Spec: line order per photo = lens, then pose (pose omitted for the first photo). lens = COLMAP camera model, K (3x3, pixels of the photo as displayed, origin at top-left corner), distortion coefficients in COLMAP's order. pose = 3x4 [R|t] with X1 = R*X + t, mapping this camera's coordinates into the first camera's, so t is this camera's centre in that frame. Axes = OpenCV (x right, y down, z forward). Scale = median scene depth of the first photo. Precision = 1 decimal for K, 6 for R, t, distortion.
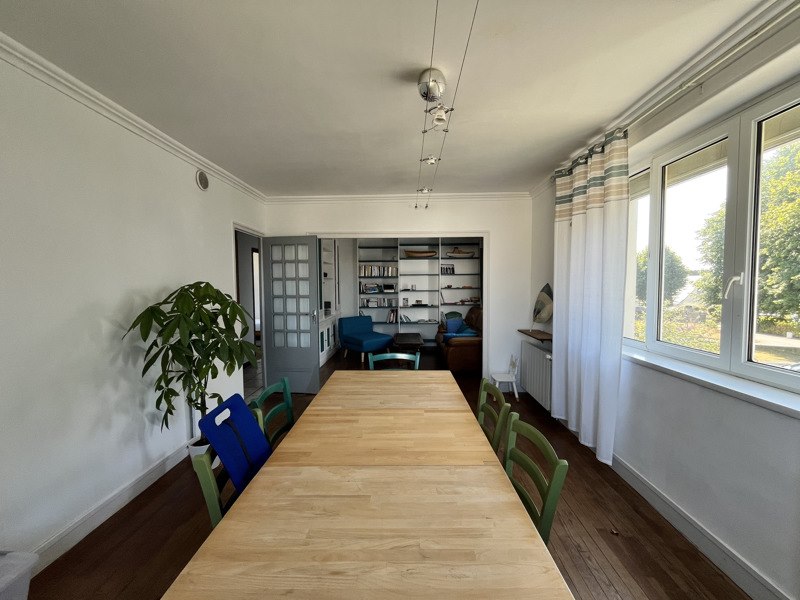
lens RADIAL K [[326.7, 0, 402.4], [0, 326.7, 302.5], [0, 0, 1]] dist [0.000455, 0.000054]
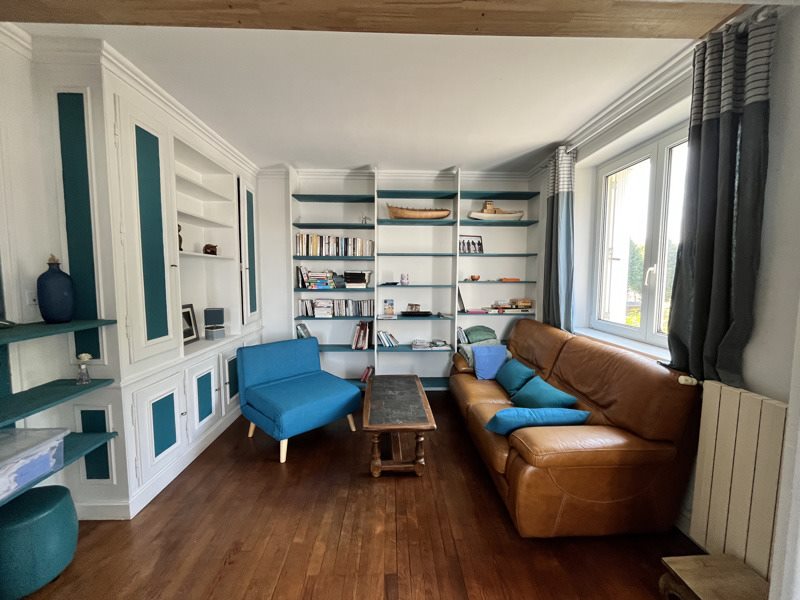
lens RADIAL K [[326.7, 0, 399.5], [0, 326.7, 299.3], [0, 0, 1]] dist [0.000455, 0.000054]
pose [[0.999134, 0.009579, 0.040490, 0.005816], [-0.010460, 0.999712, 0.021594, -0.025761], [-0.040271, -0.021999, 0.998947, 0.489342]]
